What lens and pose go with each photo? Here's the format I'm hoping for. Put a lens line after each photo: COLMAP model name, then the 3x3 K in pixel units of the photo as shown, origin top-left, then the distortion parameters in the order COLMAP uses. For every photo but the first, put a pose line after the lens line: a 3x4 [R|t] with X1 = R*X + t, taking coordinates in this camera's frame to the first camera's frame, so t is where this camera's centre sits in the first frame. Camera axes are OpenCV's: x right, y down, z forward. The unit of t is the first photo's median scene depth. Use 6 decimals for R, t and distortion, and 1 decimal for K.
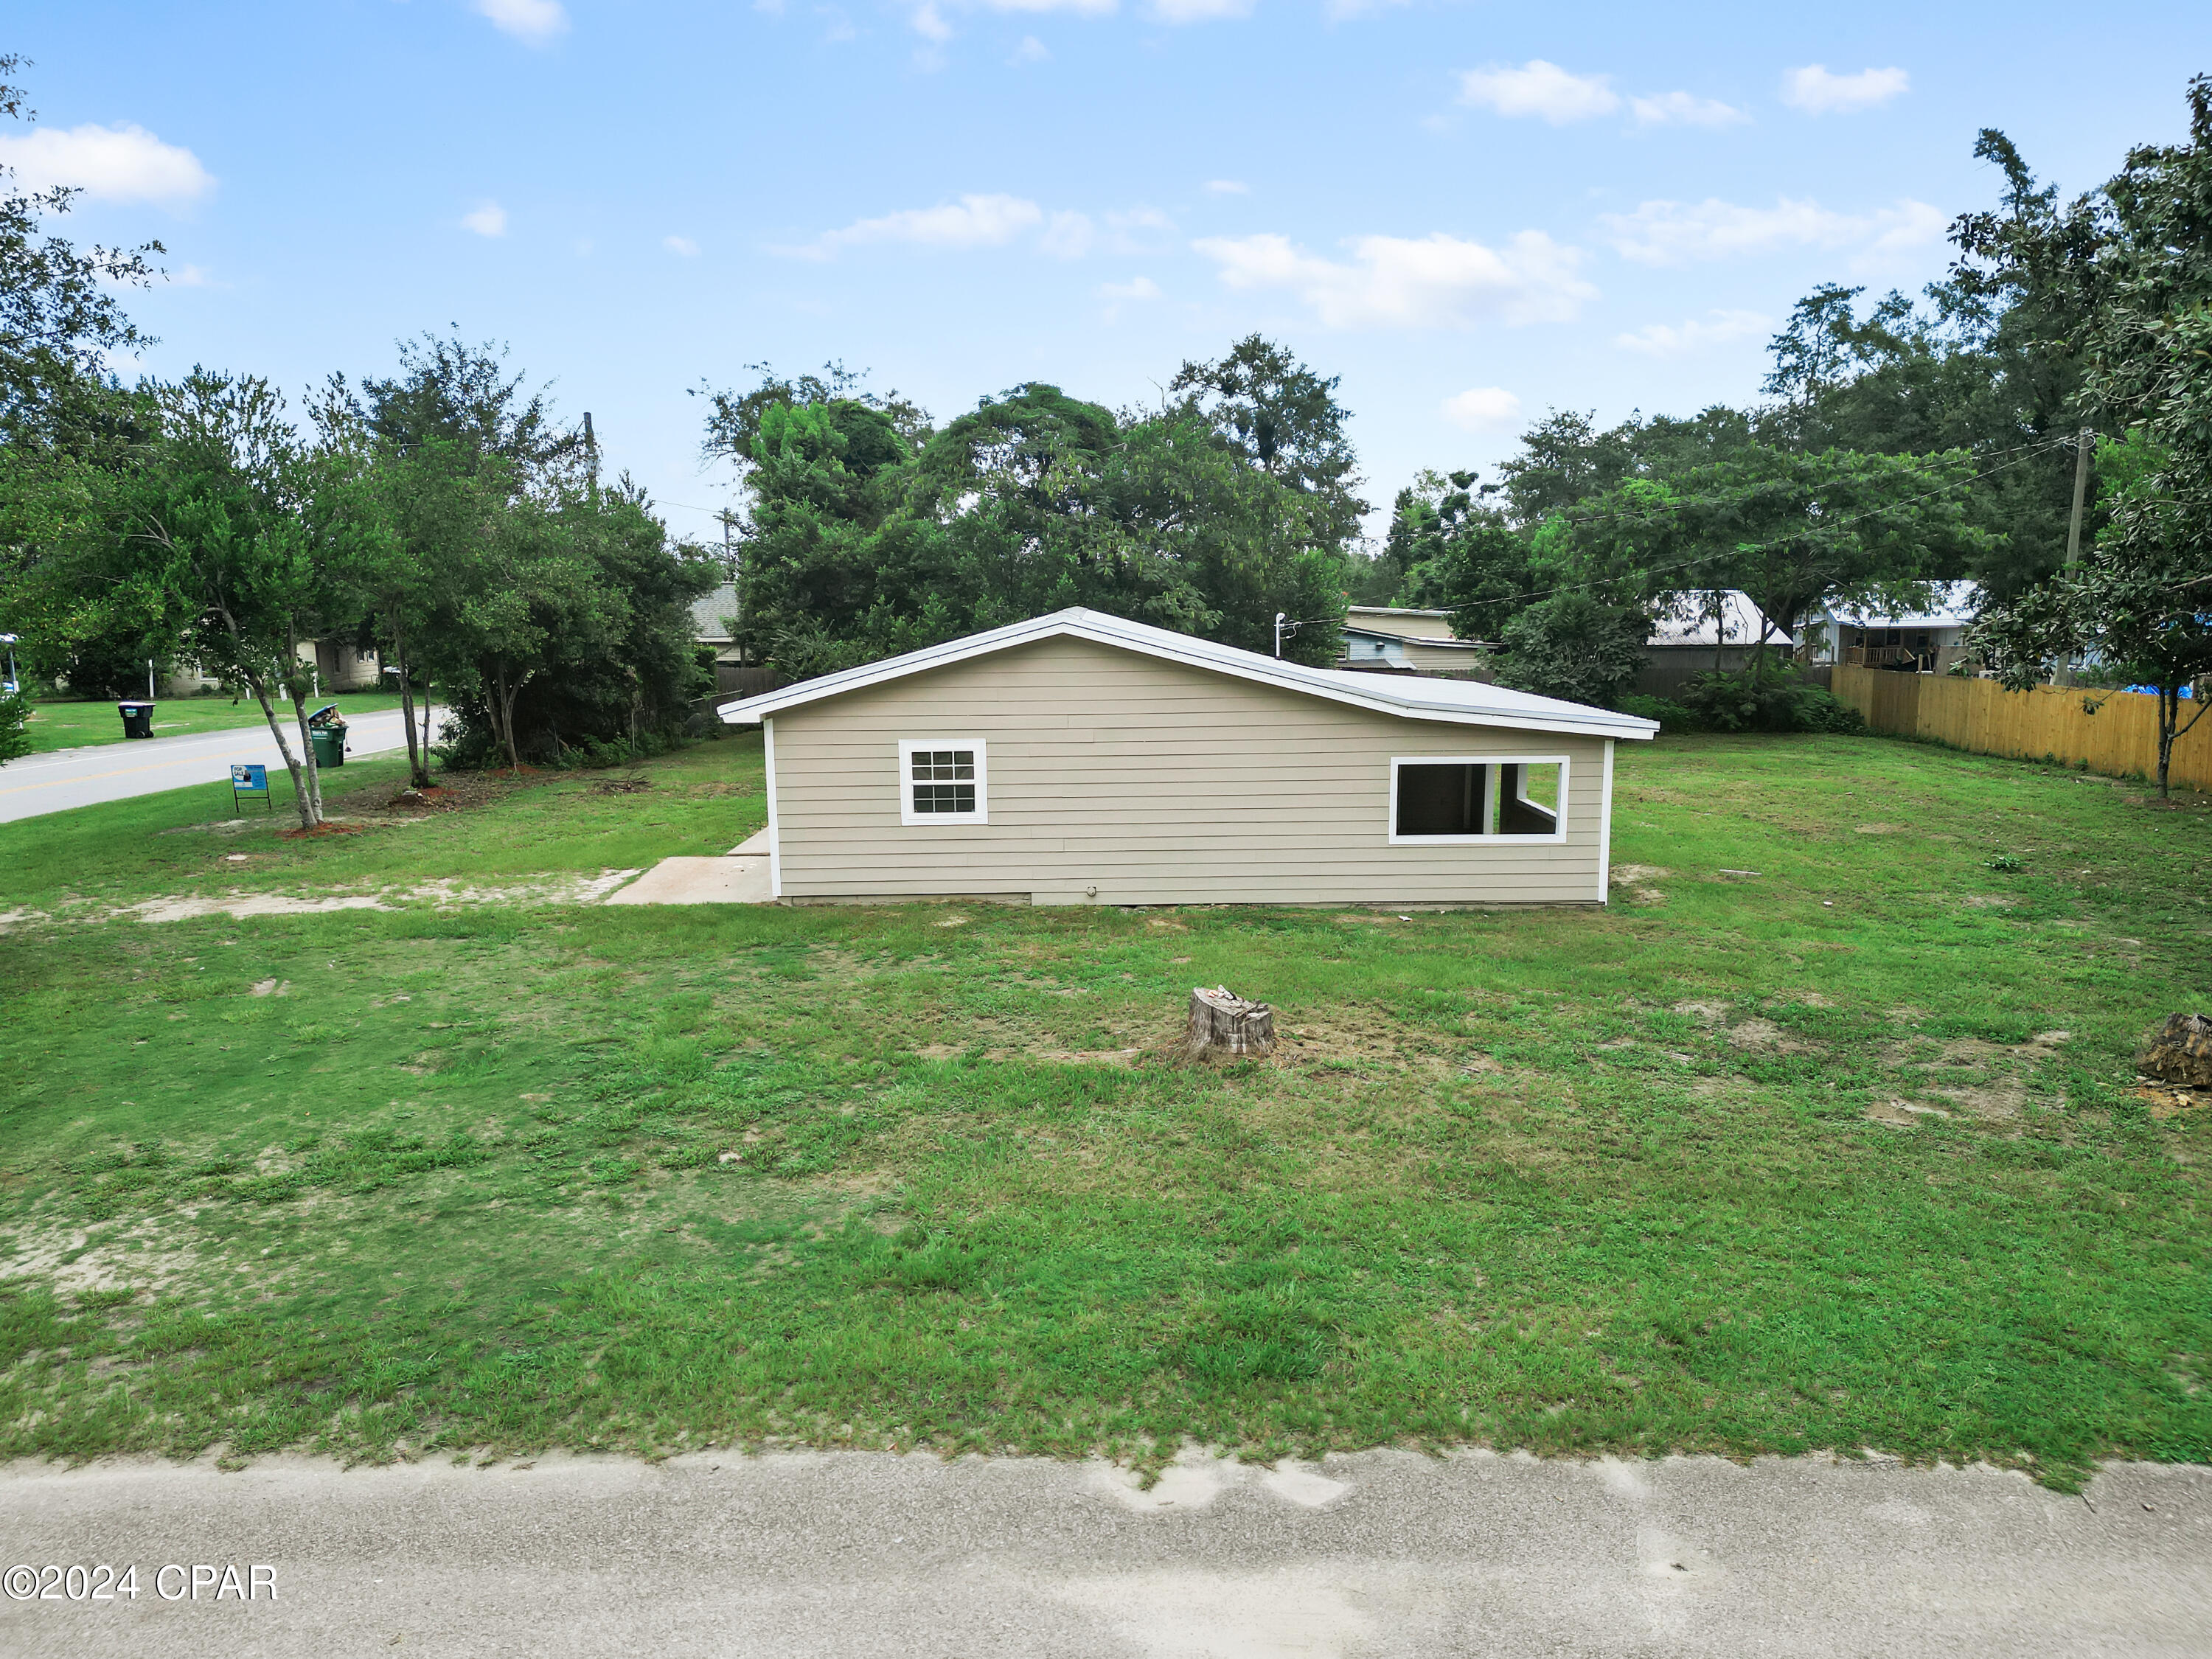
lens RADIAL K [[1543.1, 0, 1114.4], [0, 1543.1, 831.4], [0, 0, 1]] dist [0.062122, -0.054722]
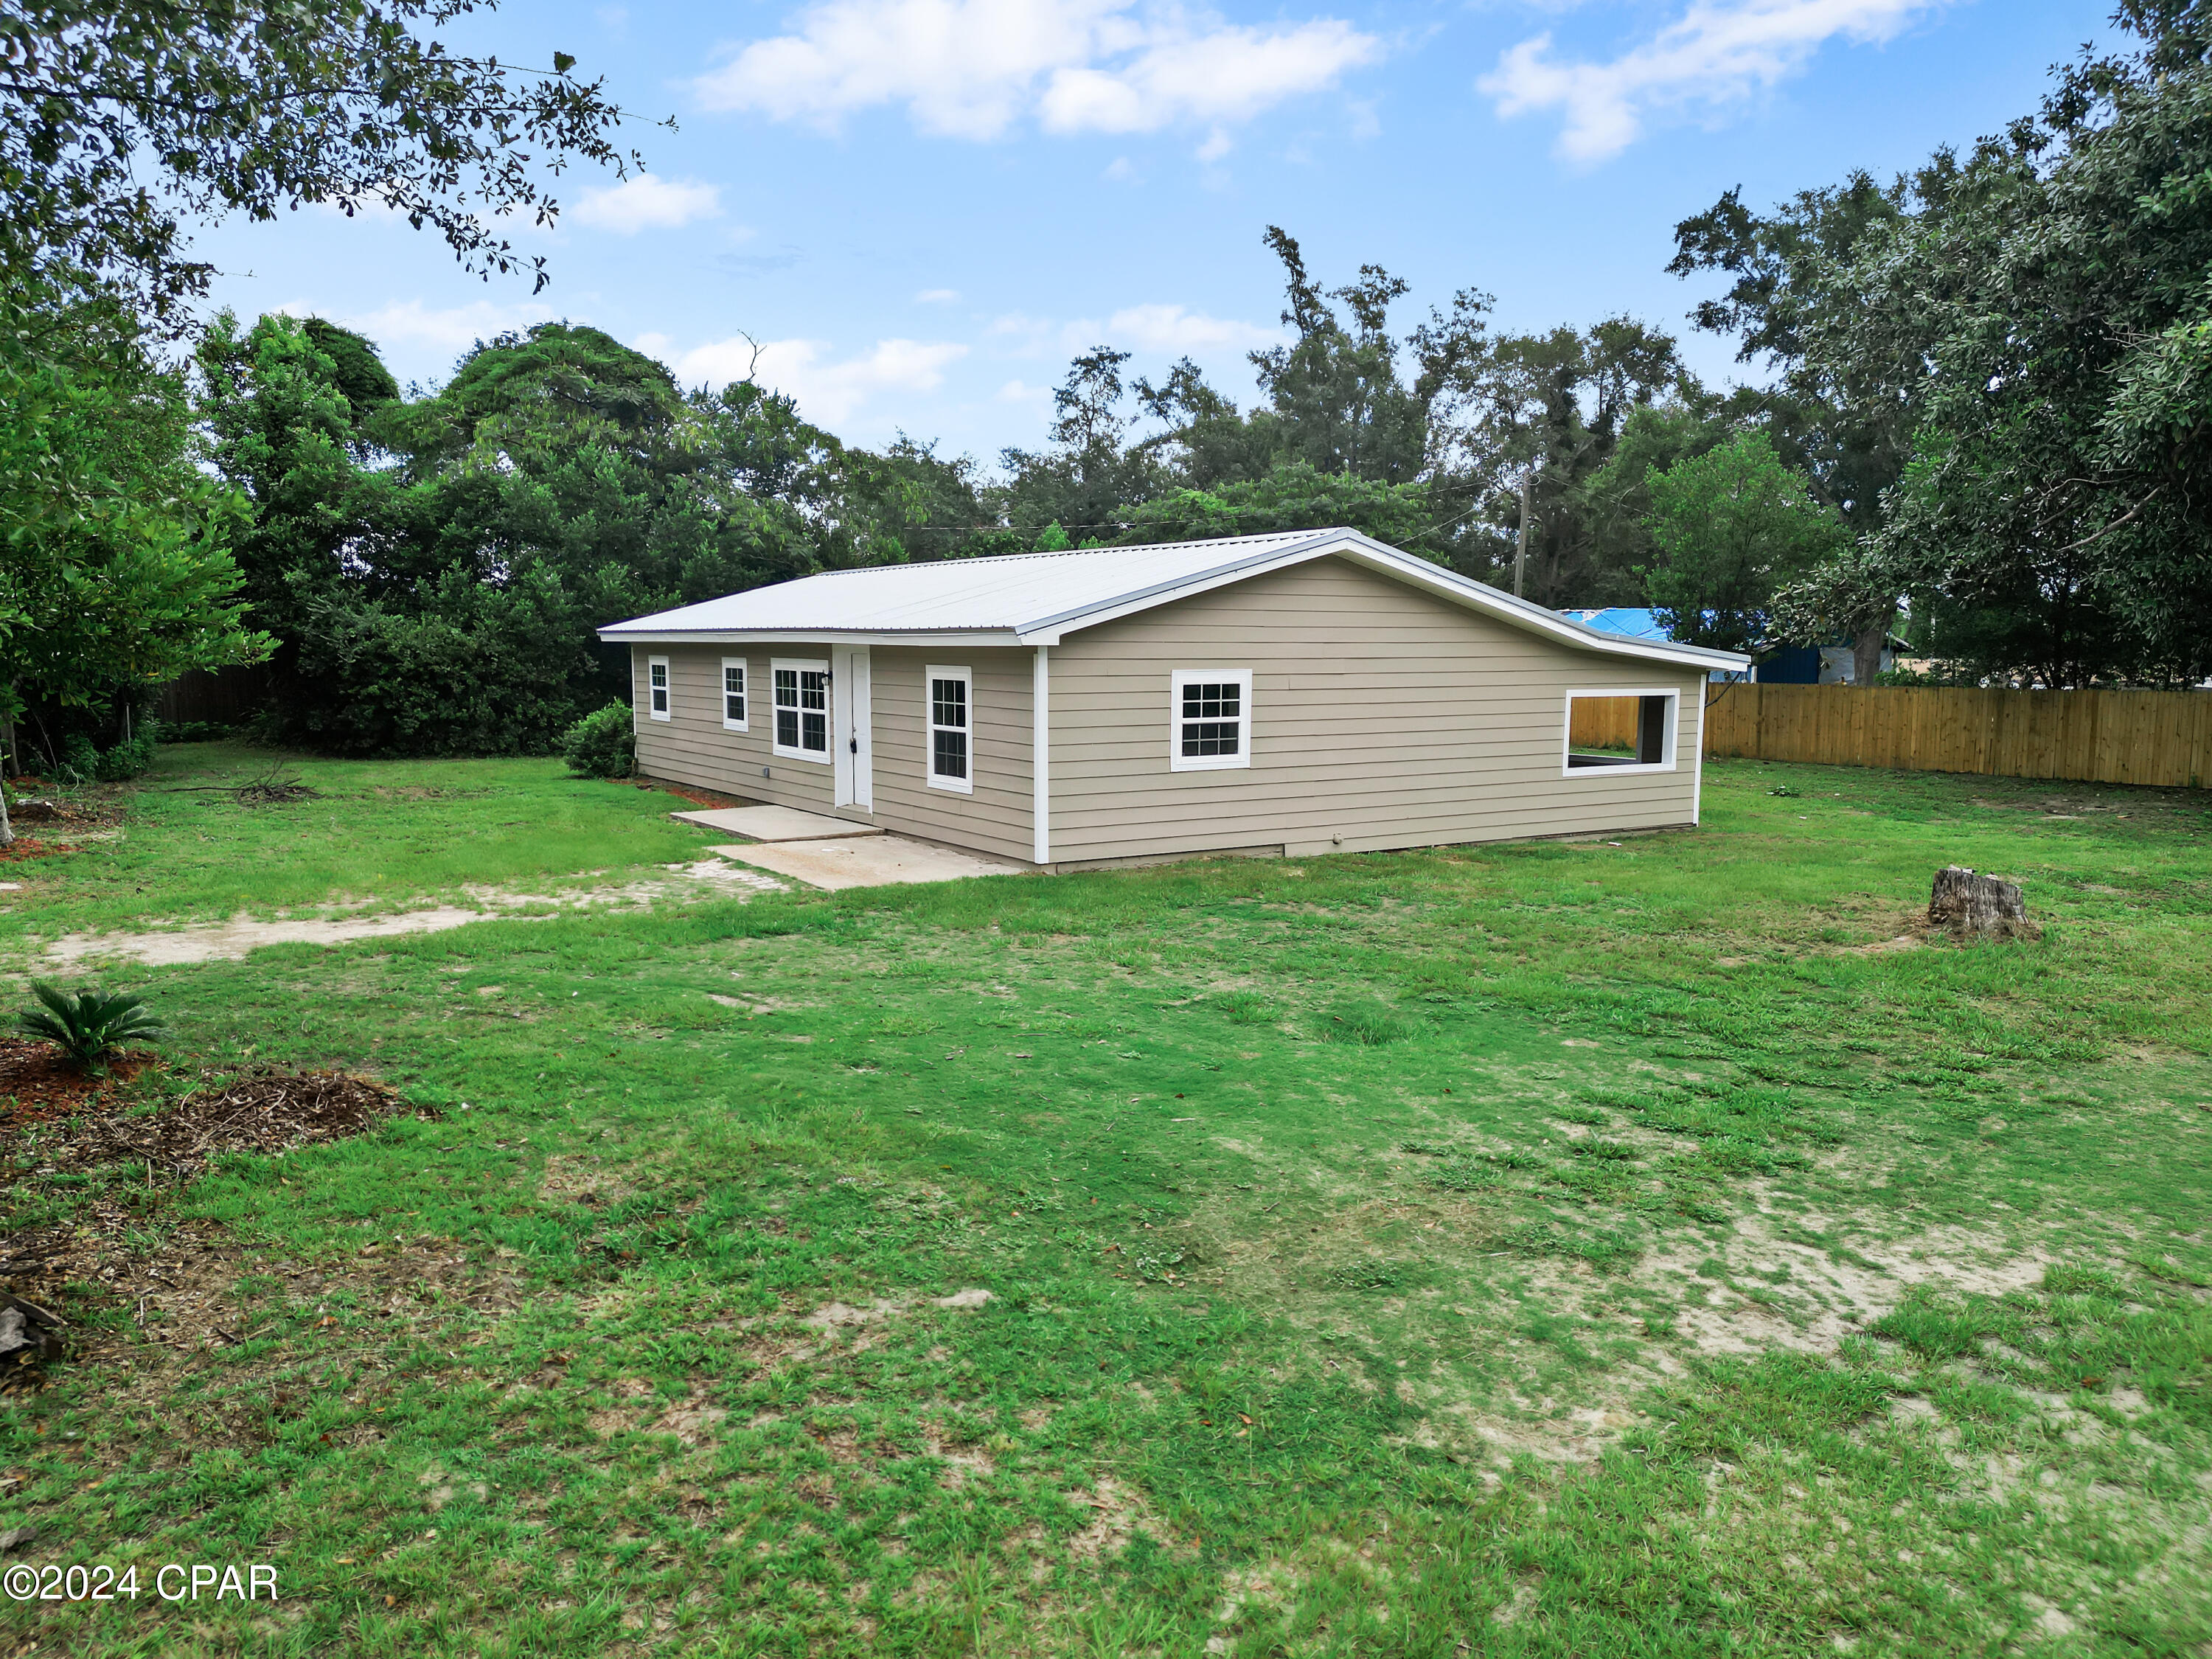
lens RADIAL K [[1543.1, 0, 1154.0], [0, 1543.1, 850.3], [0, 0, 1]] dist [0.062122, -0.054722]
pose [[0.844598, -0.056959, 0.532363, -0.604657], [0.065809, 0.997829, 0.002354, 0.037058], [-0.531342, 0.033046, 0.846513, 0.286409]]
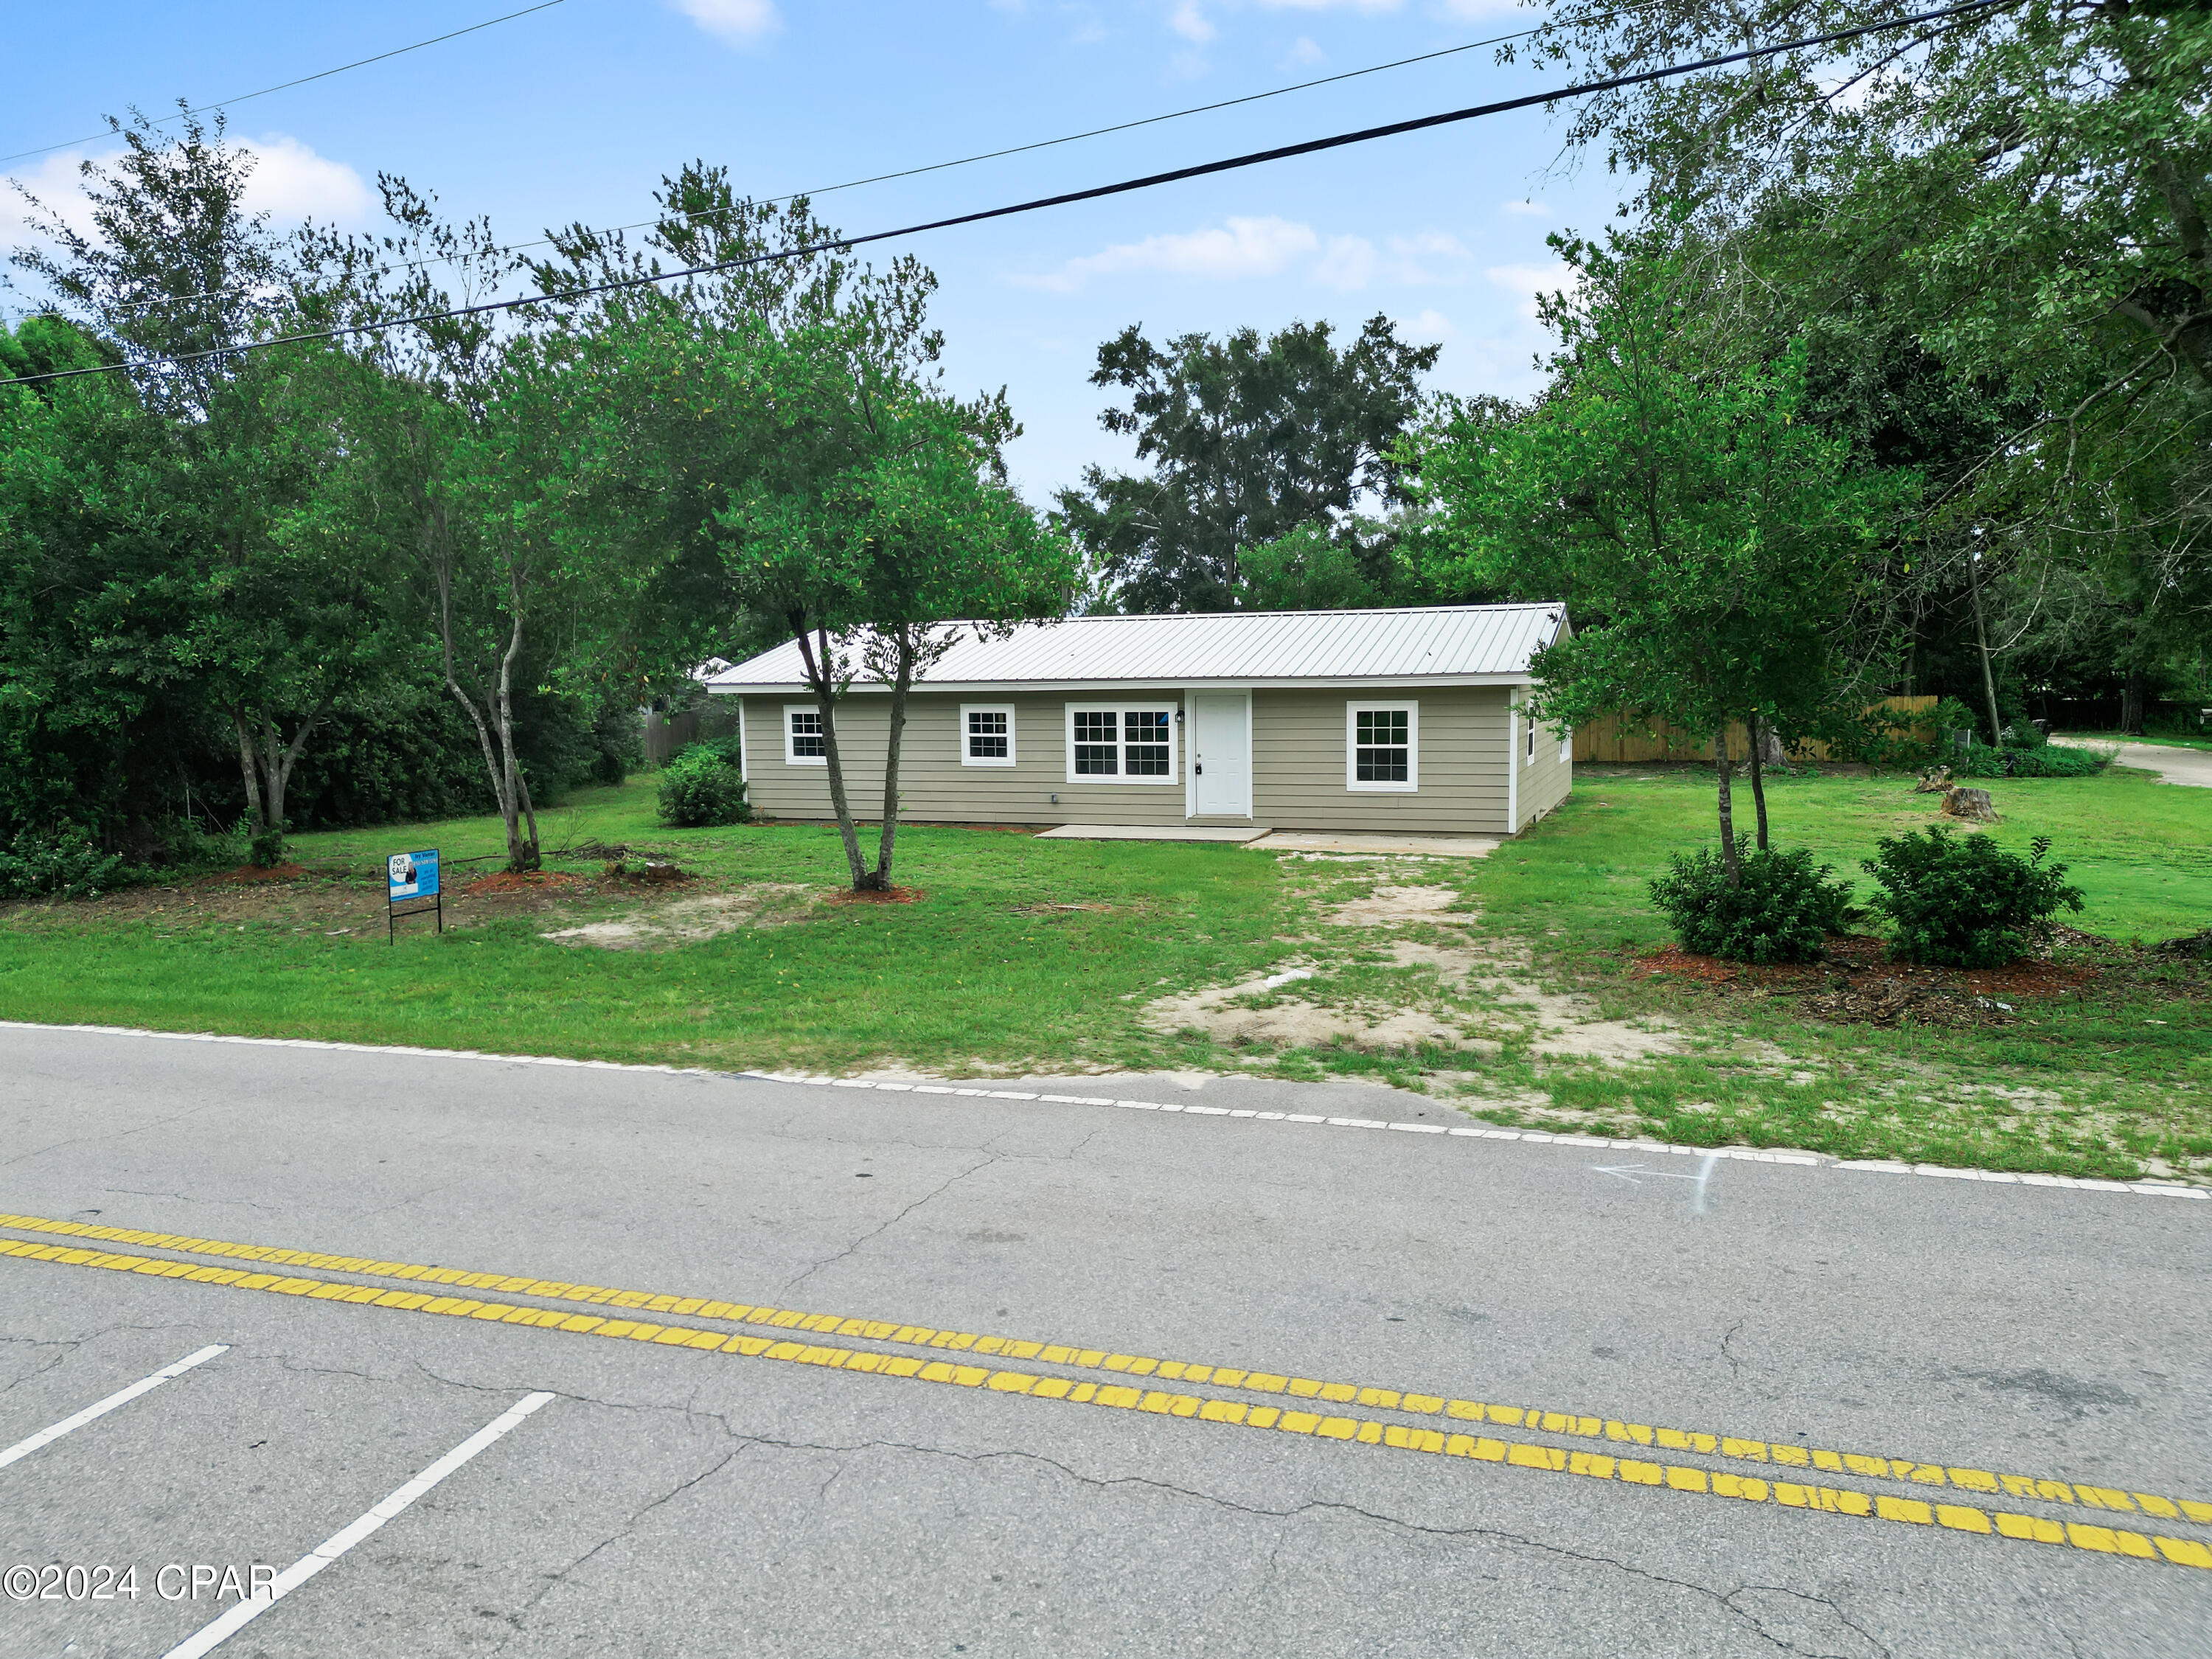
lens RADIAL K [[1543.1, 0, 1096.2], [0, 1543.1, 823.5], [0, 0, 1]] dist [0.062122, -0.054722]
pose [[0.385271, -0.083266, 0.919039, -1.074428], [0.145728, 0.988914, 0.028506, -0.009039], [-0.911224, 0.122947, 0.393134, 0.586693]]
